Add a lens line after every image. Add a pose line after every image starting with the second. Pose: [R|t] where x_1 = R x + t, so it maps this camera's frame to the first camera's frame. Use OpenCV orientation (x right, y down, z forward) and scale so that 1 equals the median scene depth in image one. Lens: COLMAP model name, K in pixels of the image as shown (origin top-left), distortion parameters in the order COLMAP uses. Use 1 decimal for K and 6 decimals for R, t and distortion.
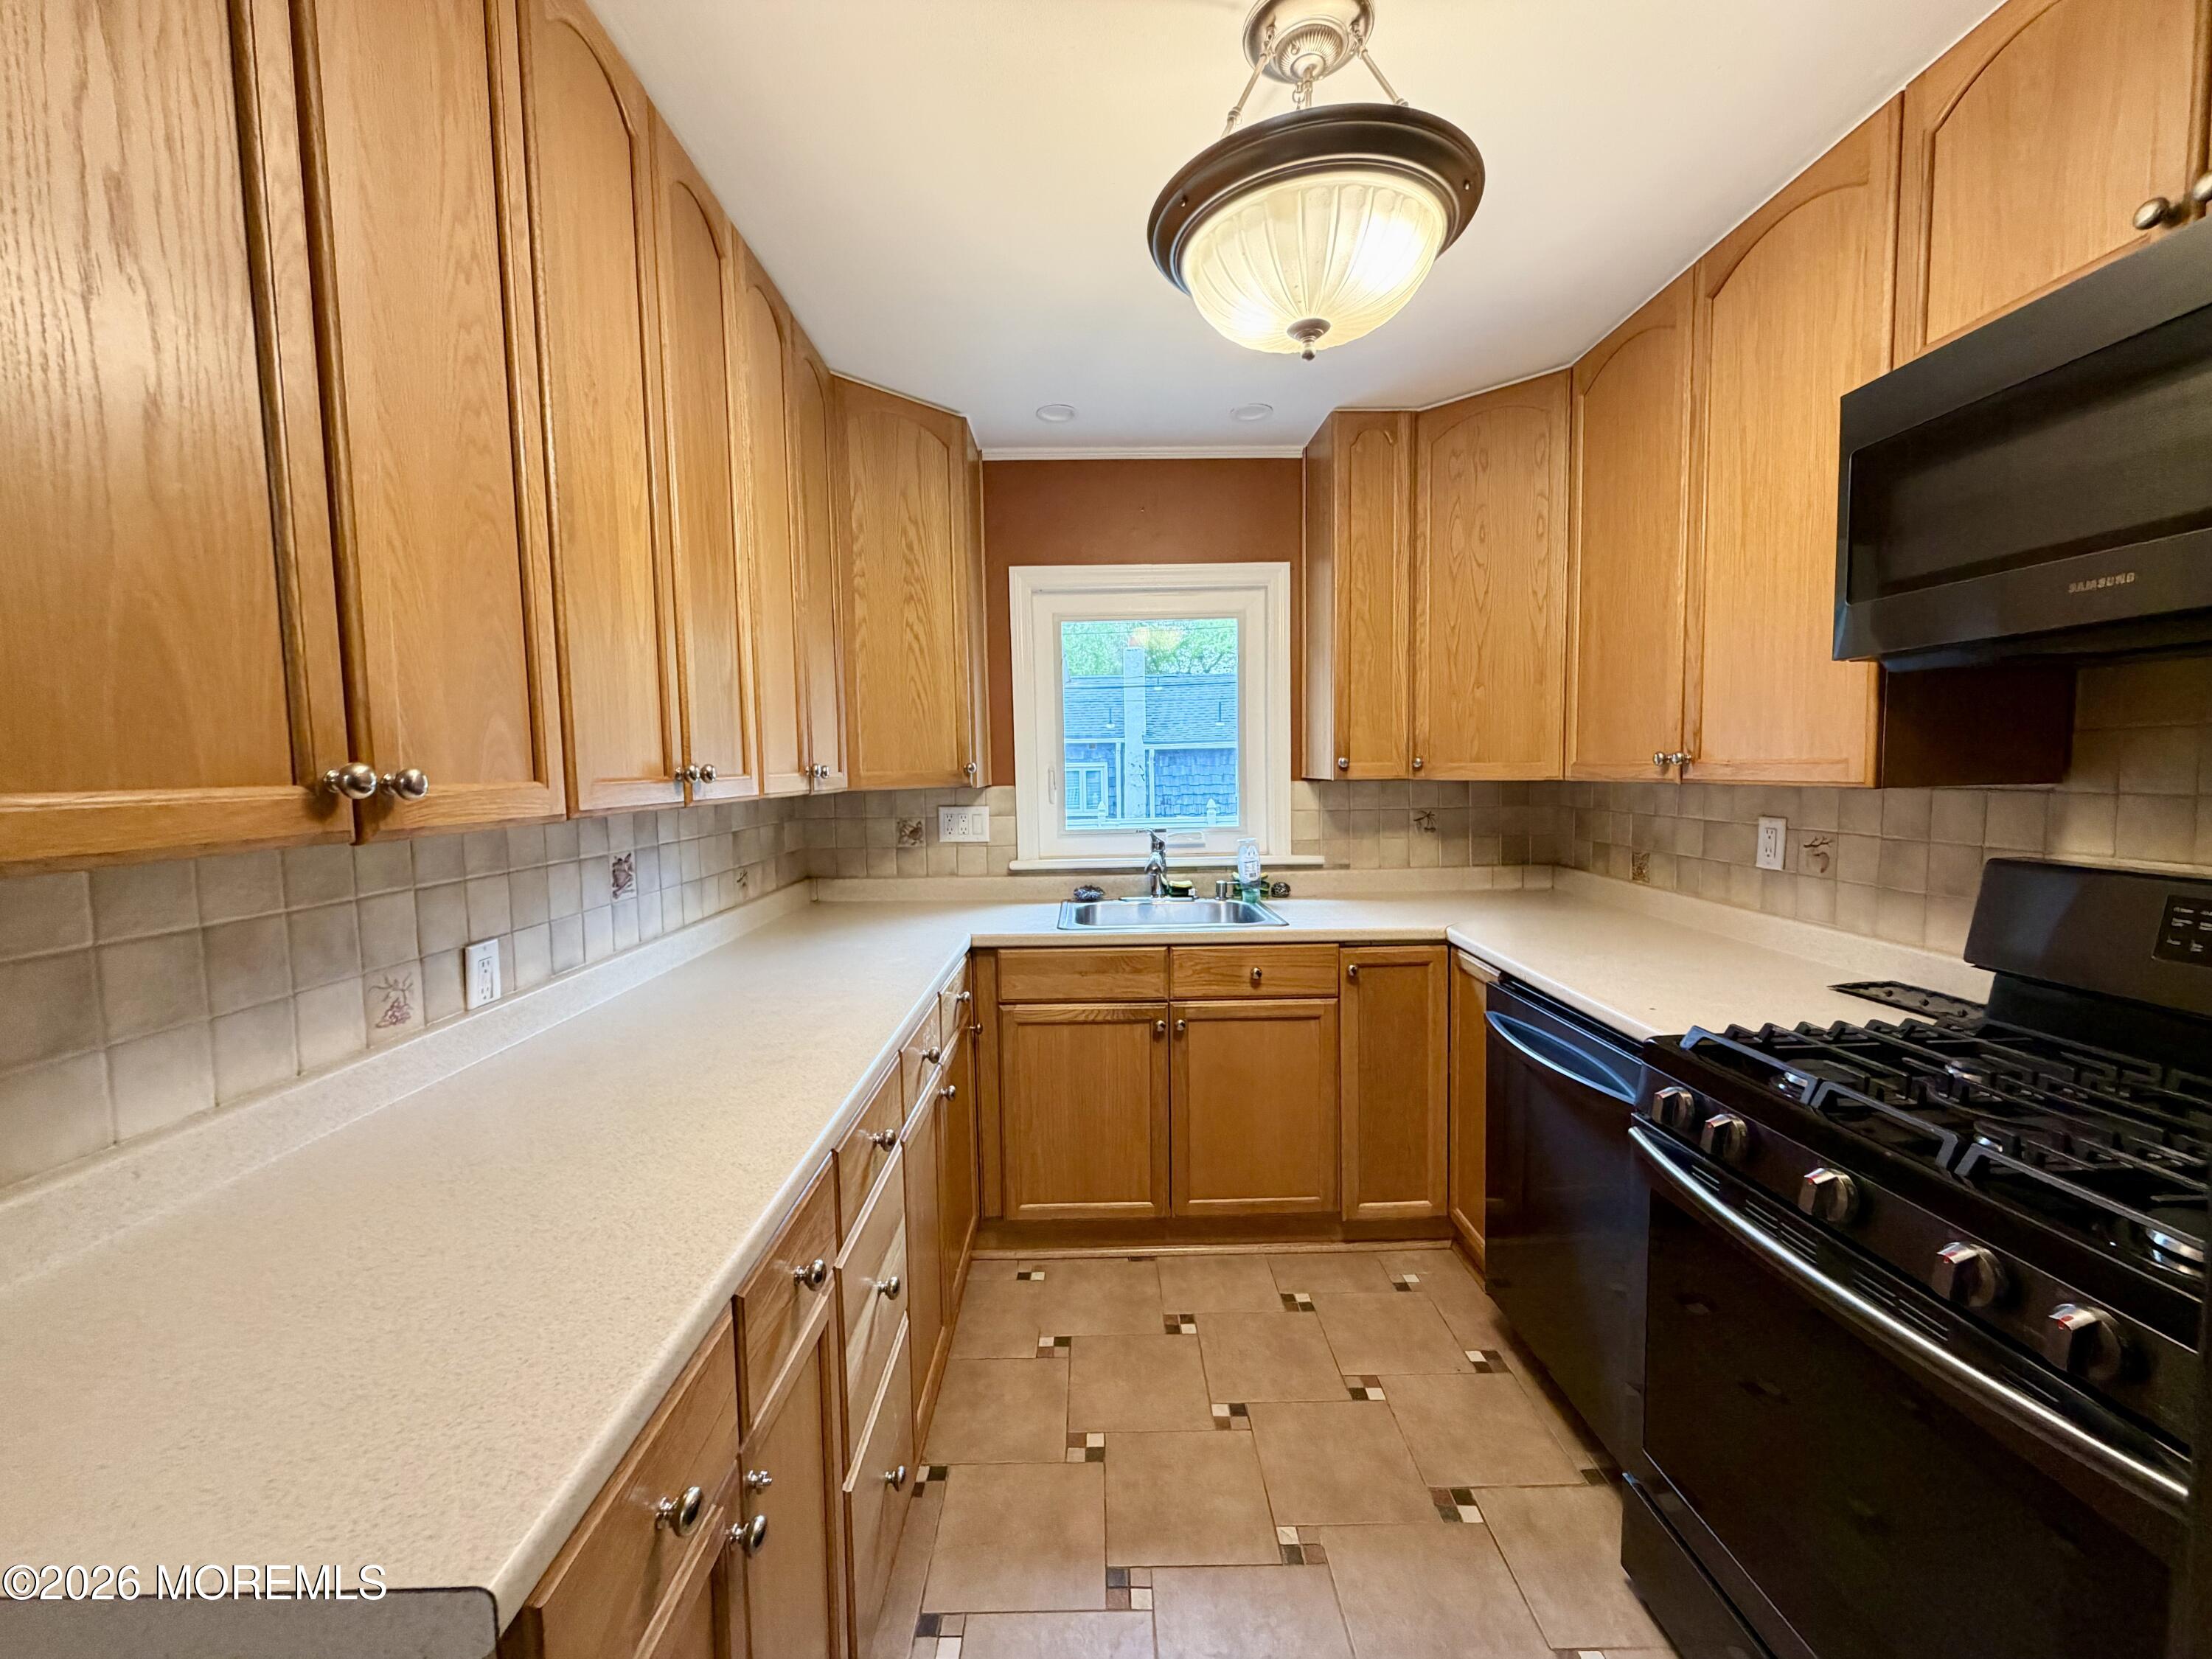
lens RADIAL K [[881.2, 0, 1102.8], [0, 881.2, 828.5], [0, 0, 1]] dist [-0.000696, -0.000246]
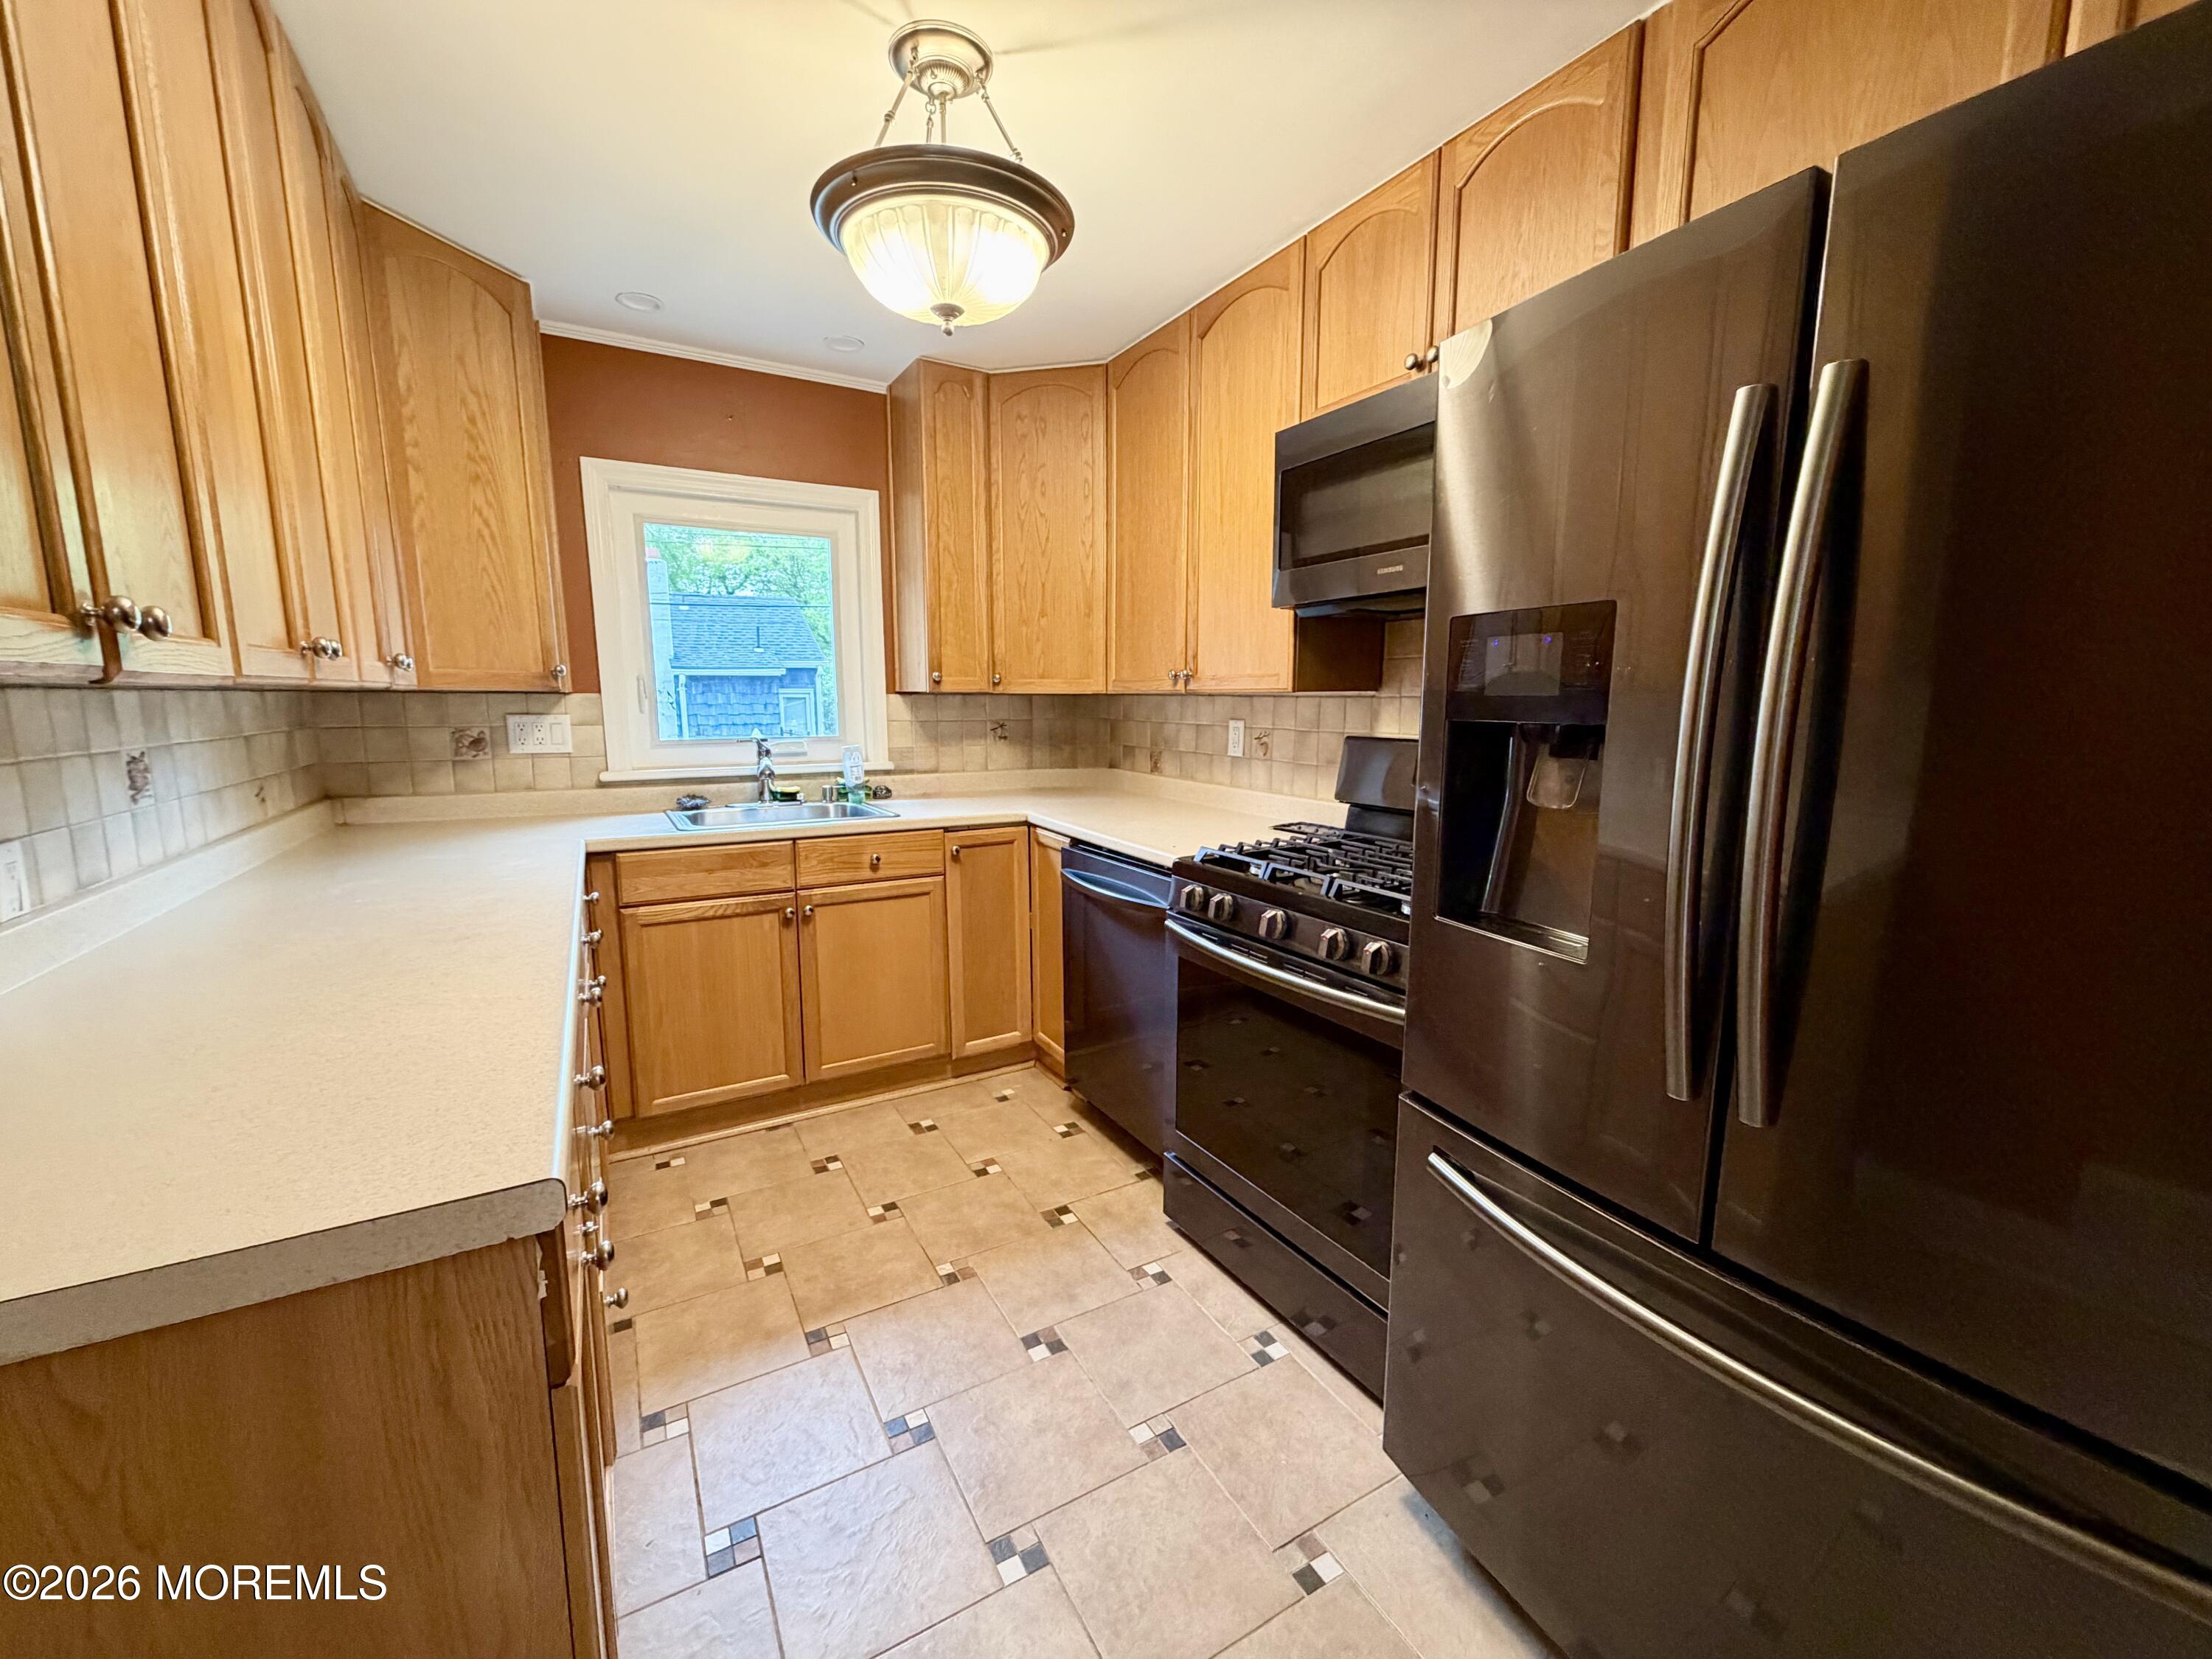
lens RADIAL K [[881.2, 0, 1102.8], [0, 881.2, 828.5], [0, 0, 1]] dist [-0.000696, -0.000246]
pose [[0.871587, -0.054873, 0.487161, -0.129151], [0.019072, 0.996759, 0.078152, 0.043951], [-0.489870, -0.058825, 0.869808, -0.141182]]
